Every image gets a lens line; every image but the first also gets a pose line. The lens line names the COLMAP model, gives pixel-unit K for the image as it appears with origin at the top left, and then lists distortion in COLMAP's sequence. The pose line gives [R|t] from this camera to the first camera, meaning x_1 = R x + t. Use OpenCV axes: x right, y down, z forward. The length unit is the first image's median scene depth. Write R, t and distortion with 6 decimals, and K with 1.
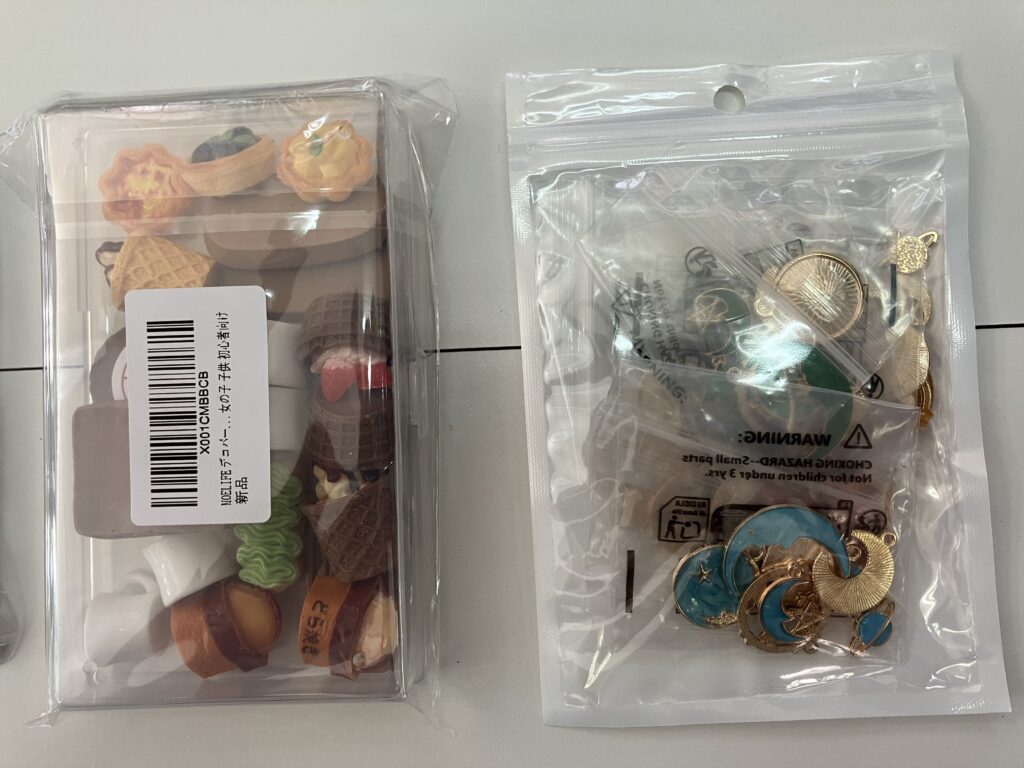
lens RADIAL K [[817.4, 0, 512.0], [0, 817.4, 384.0], [0, 0, 1]] dist [0.007801, -0.009870]
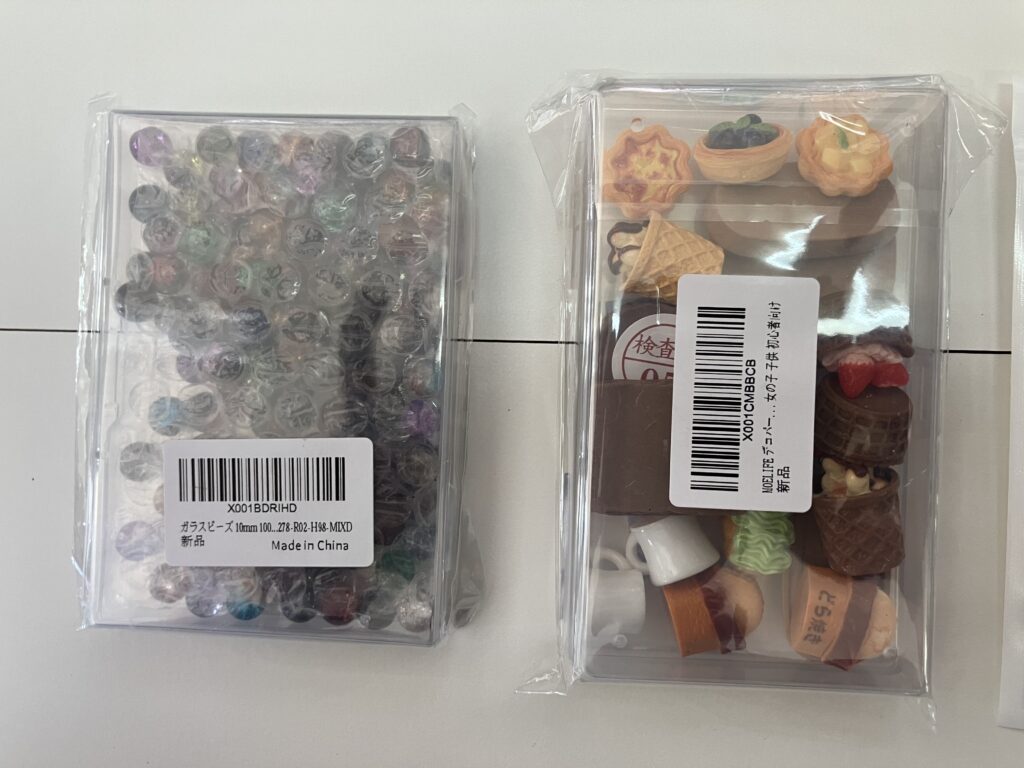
lens RADIAL K [[817.4, 0, 512.0], [0, 817.4, 384.0], [0, 0, 1]] dist [0.007801, -0.009870]
pose [[0.997648, 0.068222, -0.006587, -0.637550], [-0.068004, 0.997261, 0.029085, 0.005391], [0.008553, -0.028568, 0.999555, -0.012644]]
